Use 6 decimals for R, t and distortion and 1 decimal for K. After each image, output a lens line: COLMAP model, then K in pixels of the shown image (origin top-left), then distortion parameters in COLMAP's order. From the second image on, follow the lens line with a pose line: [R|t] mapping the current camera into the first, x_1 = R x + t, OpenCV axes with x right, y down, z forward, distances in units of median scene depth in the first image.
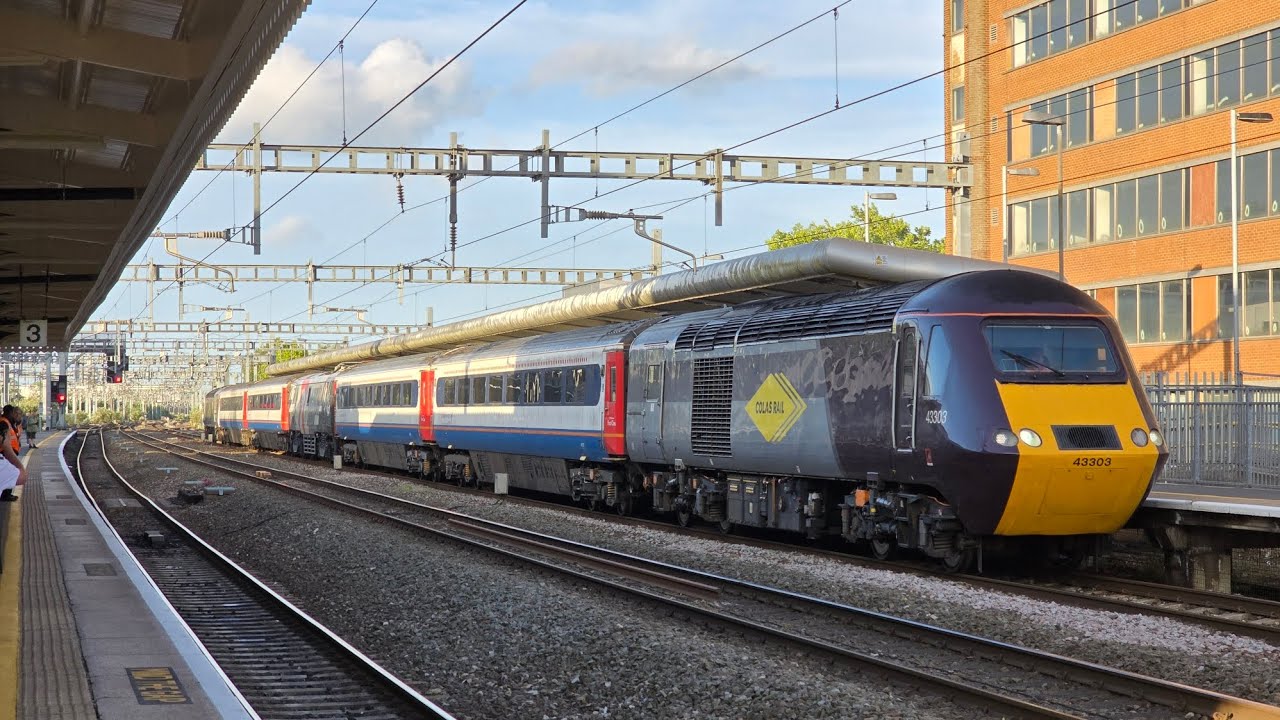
lens RADIAL K [[2489.5, 0, 640.0], [0, 2489.5, 360.0], [0, 0, 1]] dist [-0.054573, -0.102211]
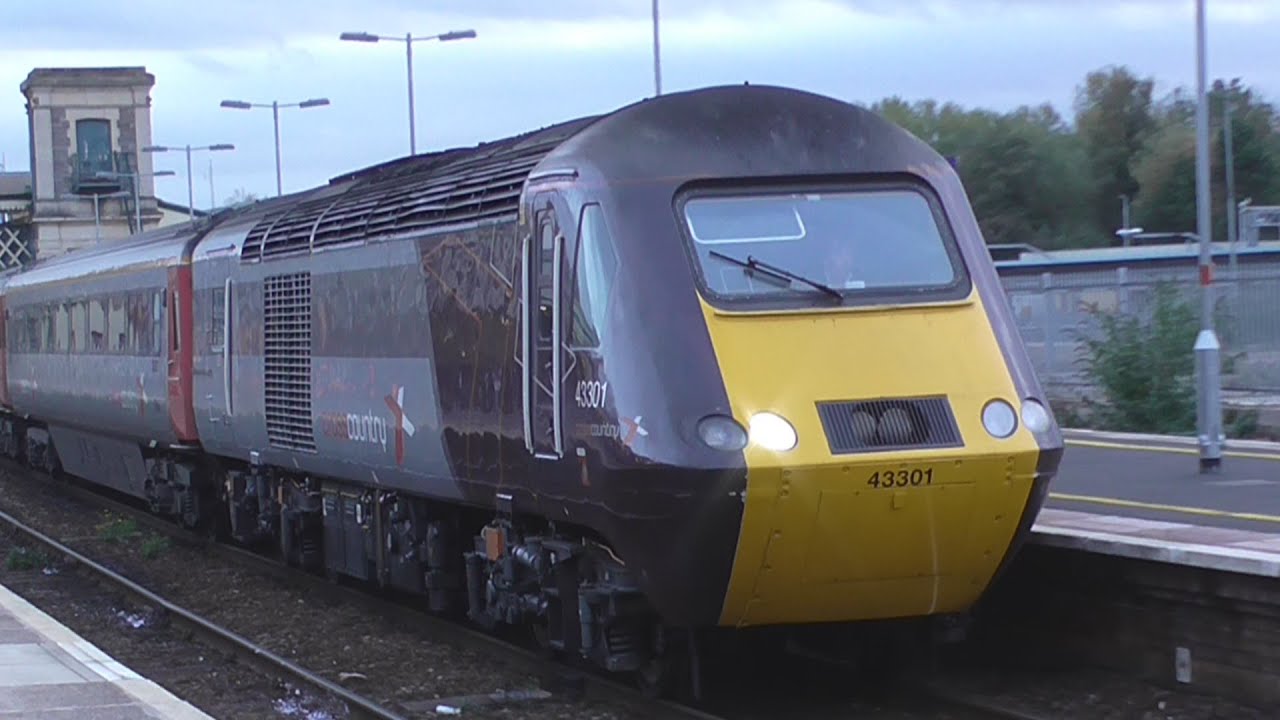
lens RADIAL K [[3245.5, 0, 640.0], [0, 3245.5, 360.0], [0, 0, 1]] dist [0.026206, 0.002863]
pose [[0.997677, -0.051355, 0.044764, 0.088972], [0.049630, 0.998013, 0.038831, -0.007063], [-0.046670, -0.036519, 0.998243, 0.319685]]
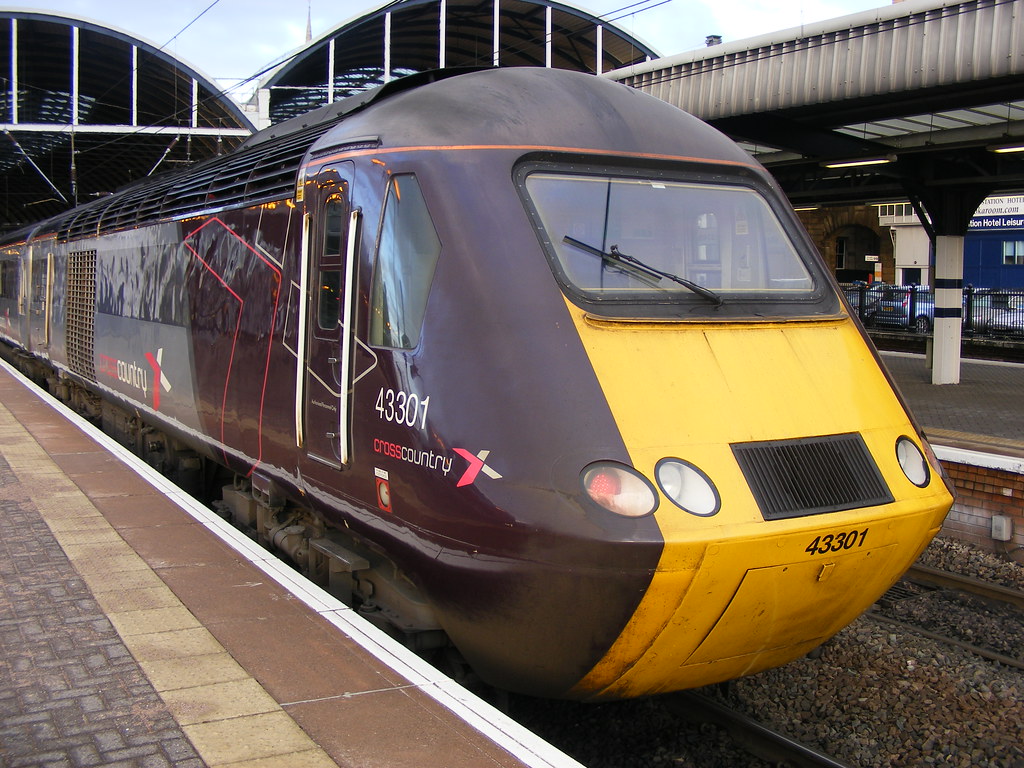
lens RADIAL K [[1136.3, 0, 509.7], [0, 1136.3, 357.8], [0, 0, 1]] dist [-0.110961, -0.006036]
pose [[0.963677, -0.014751, 0.266663, 0.077720], [-0.009834, 0.995837, 0.090625, -0.000989], [-0.266889, -0.089956, 0.959520, 0.730975]]
